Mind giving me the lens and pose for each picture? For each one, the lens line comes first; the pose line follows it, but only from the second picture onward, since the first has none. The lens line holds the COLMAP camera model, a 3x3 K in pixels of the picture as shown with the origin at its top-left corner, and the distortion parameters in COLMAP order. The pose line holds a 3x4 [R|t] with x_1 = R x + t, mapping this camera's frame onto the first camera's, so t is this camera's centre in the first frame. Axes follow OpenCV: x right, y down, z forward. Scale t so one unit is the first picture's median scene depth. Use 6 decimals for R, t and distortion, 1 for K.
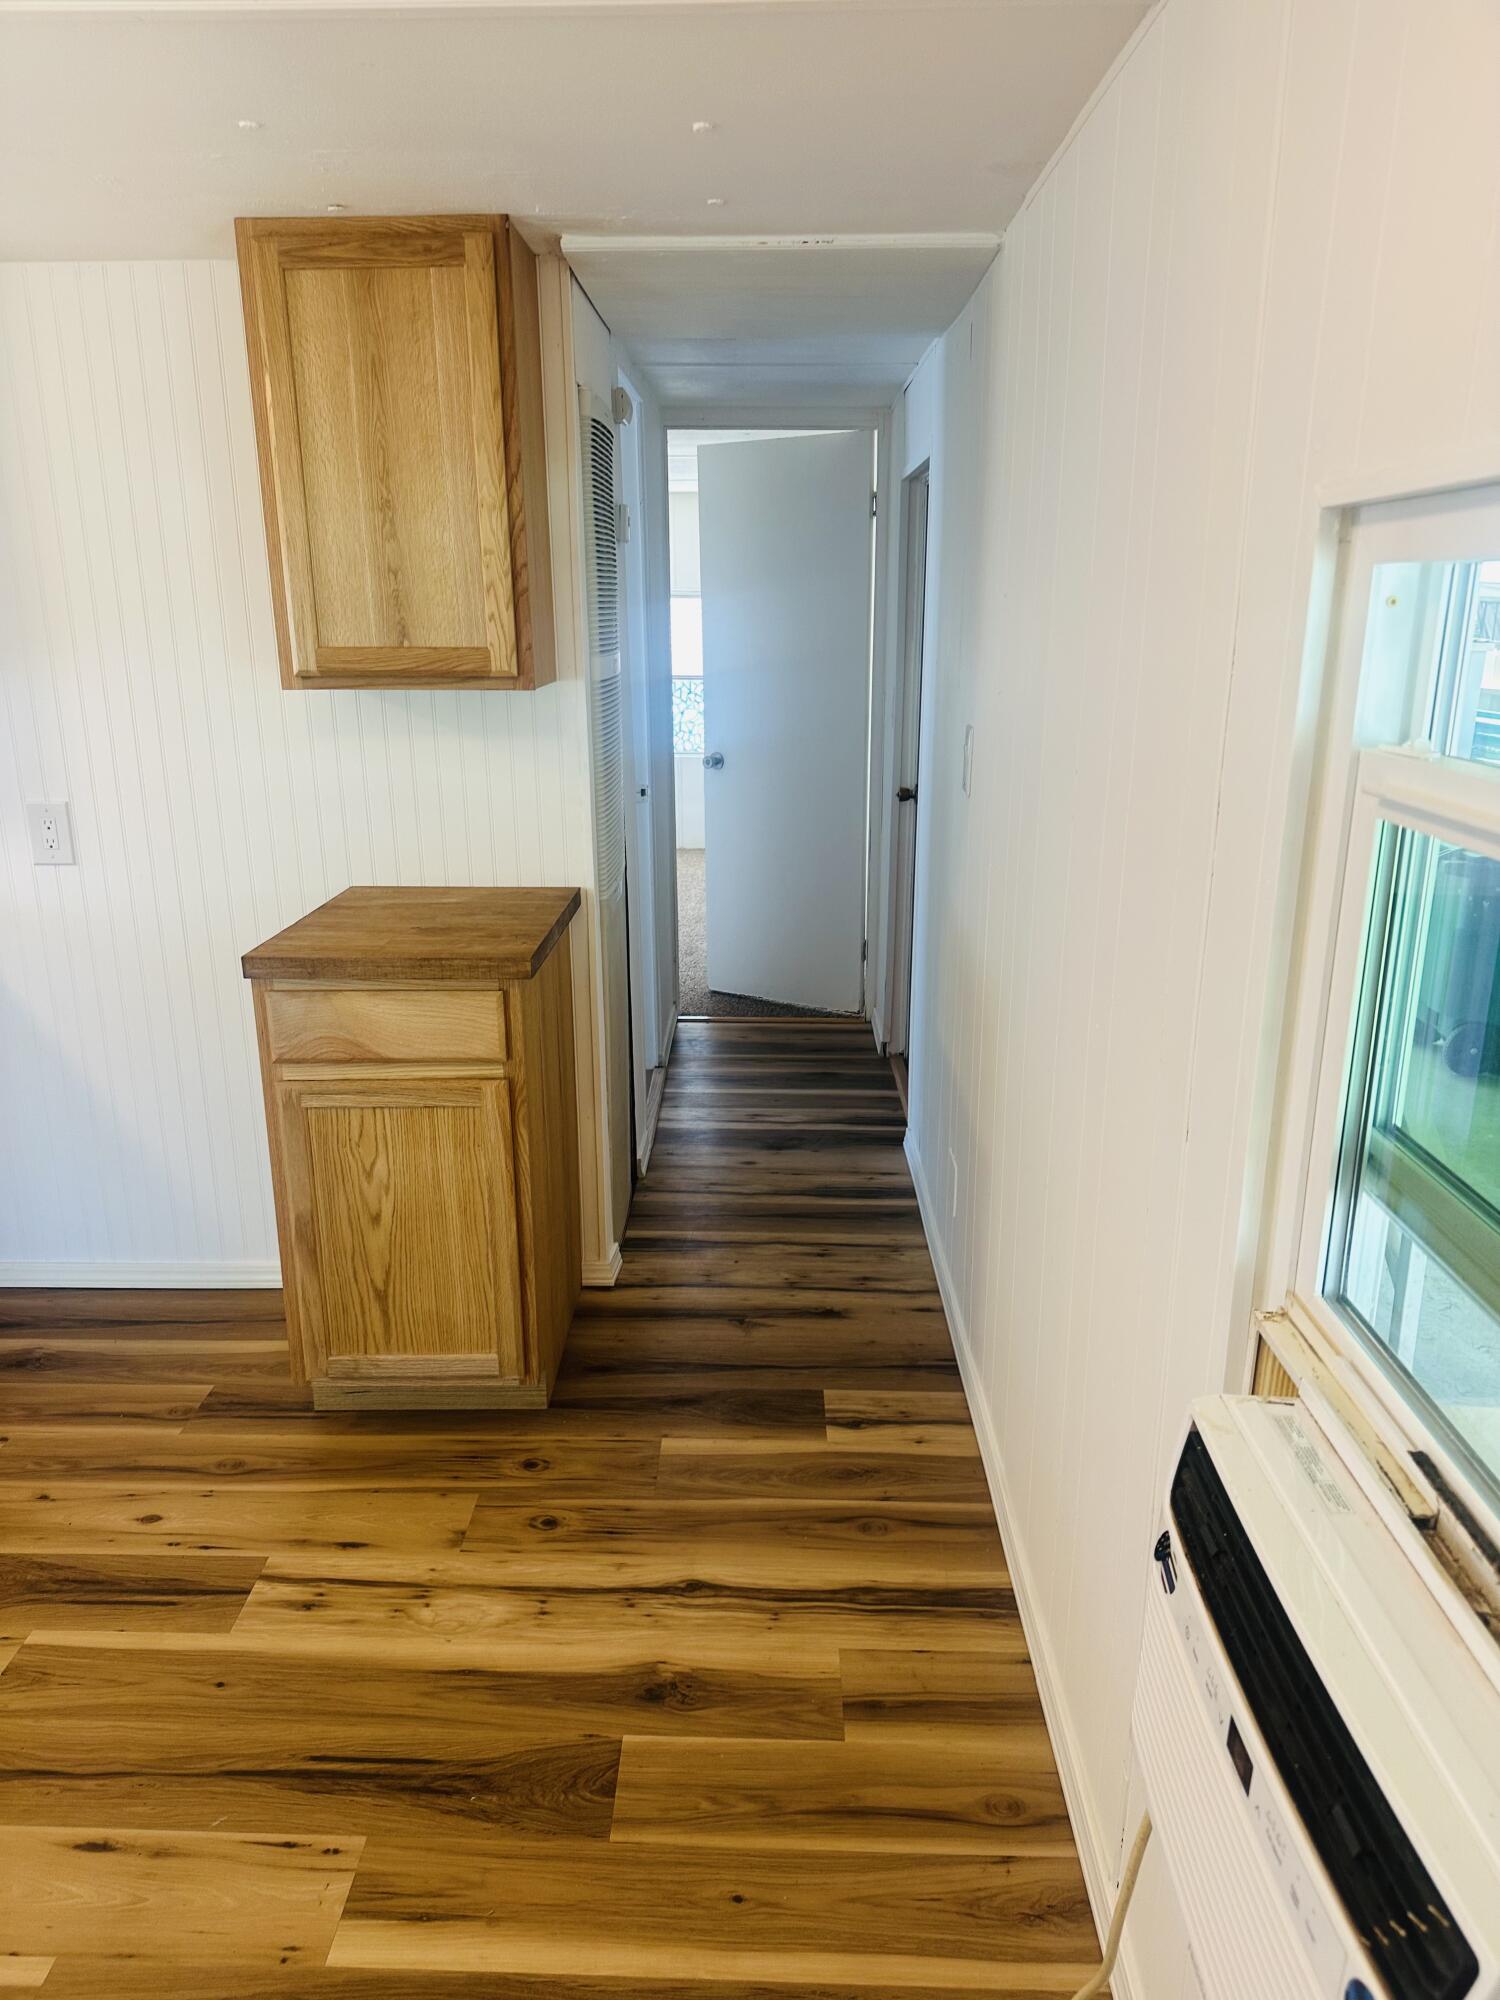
lens RADIAL K [[1397.5, 0, 730.9], [0, 1397.5, 1012.8], [0, 0, 1]] dist [0.090076, -0.134421]
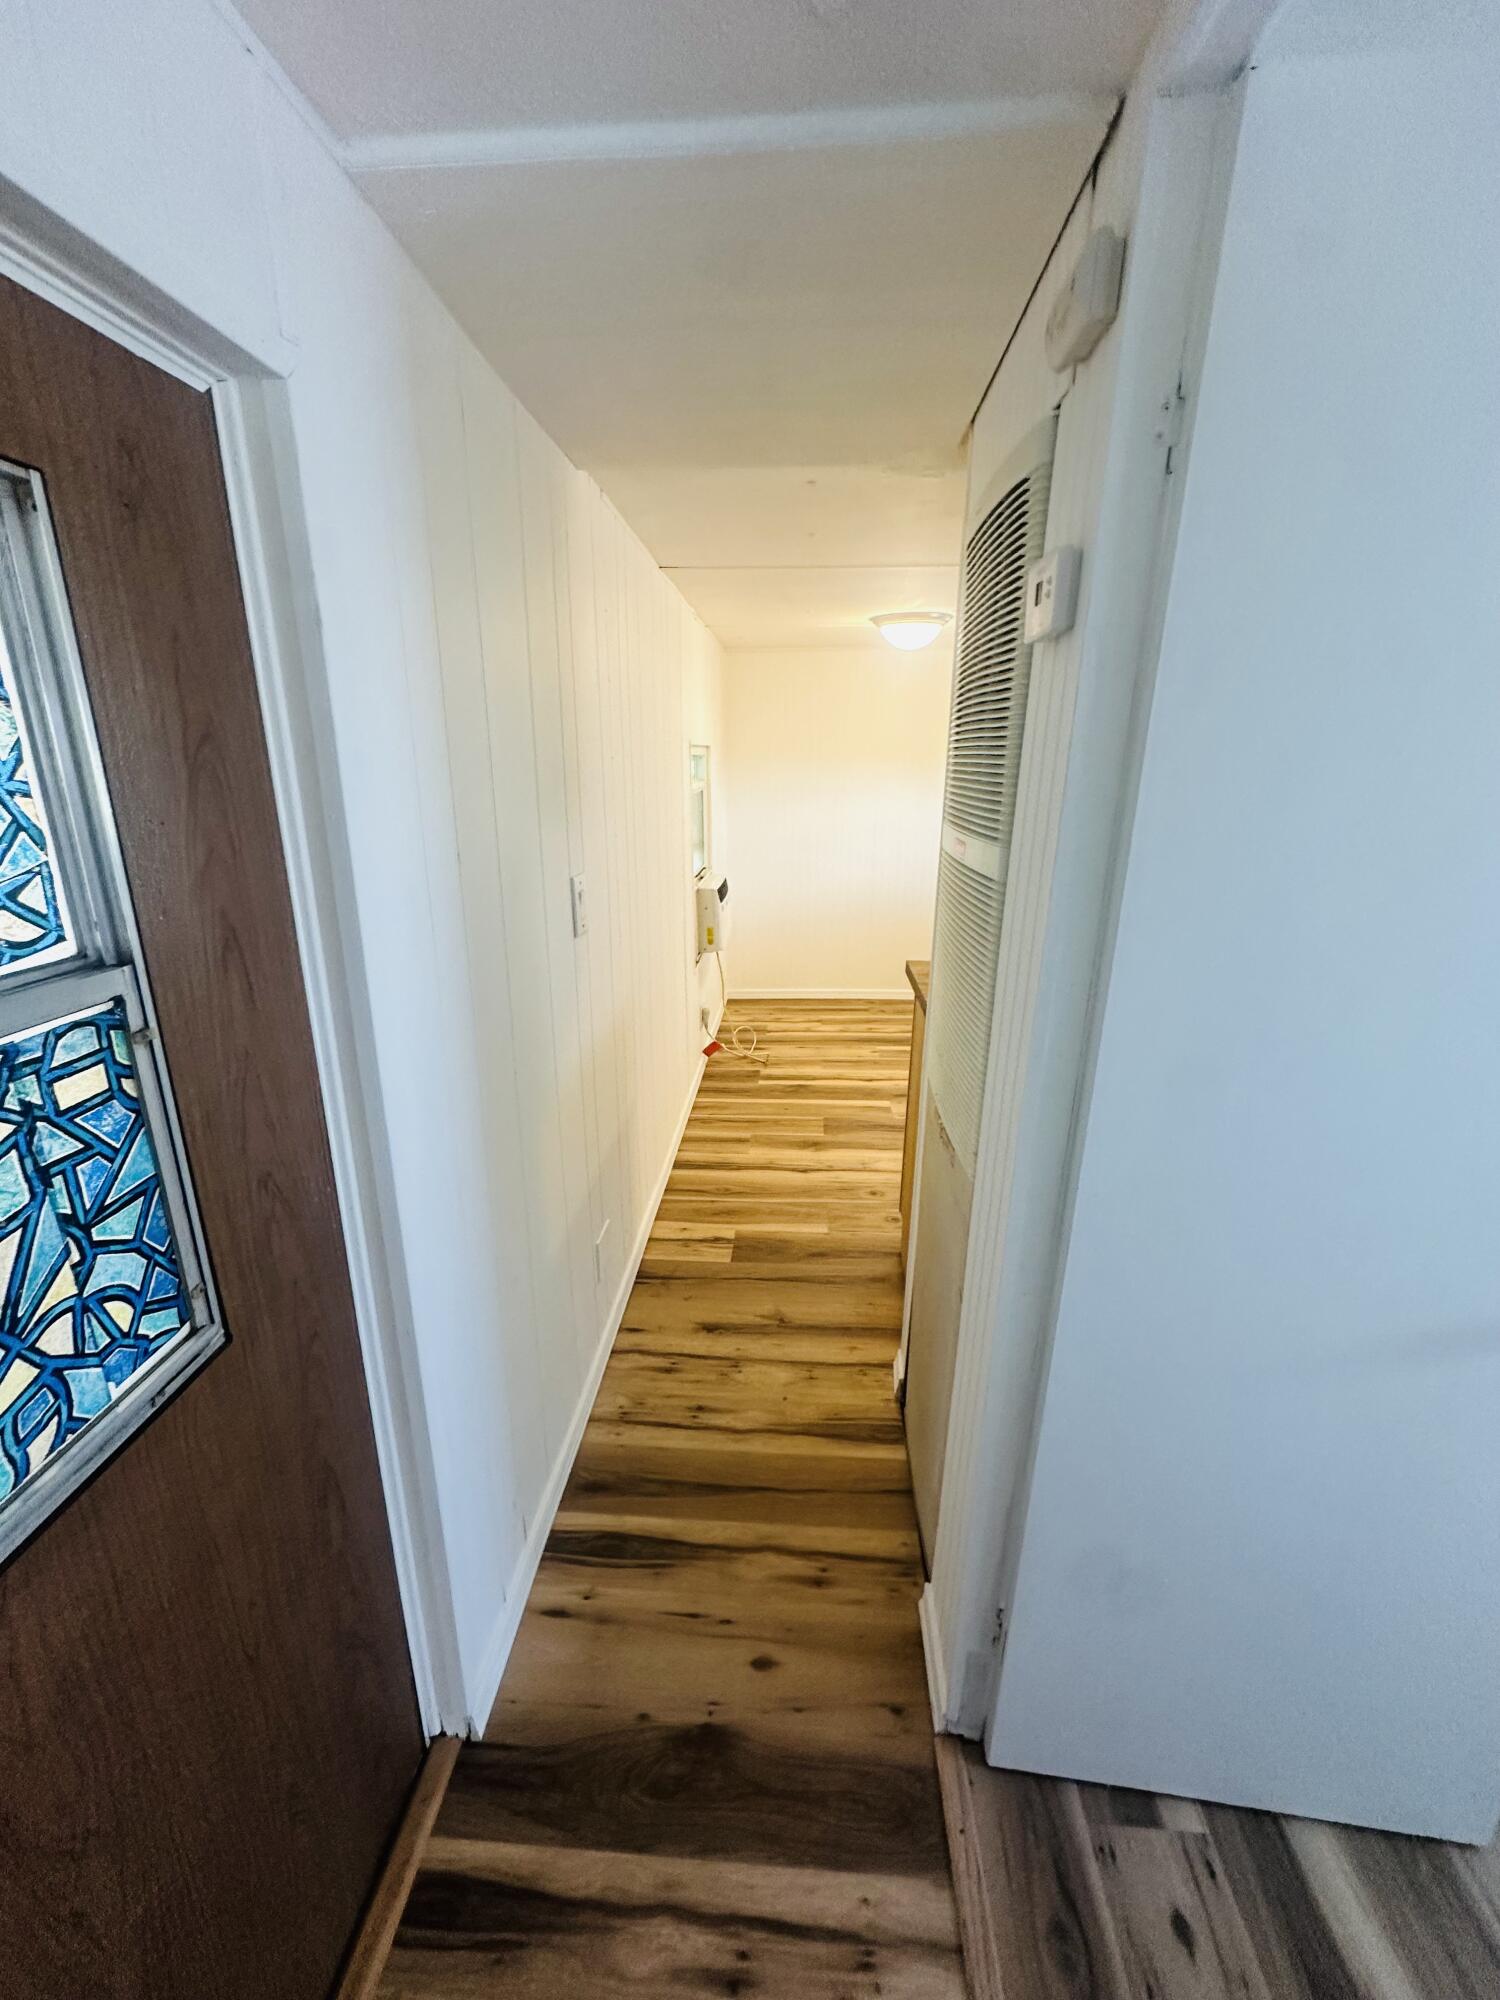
lens RADIAL K [[799.8, 0, 750.0], [0, 799.8, 1000.0], [0, 0, 1]] dist [-0.006755, 0.001069]
pose [[-0.999083, -0.015367, 0.039962, 0.014260], [0.008860, 0.838953, 0.544132, -0.528106], [-0.041887, 0.543987, -0.838048, 1.805964]]
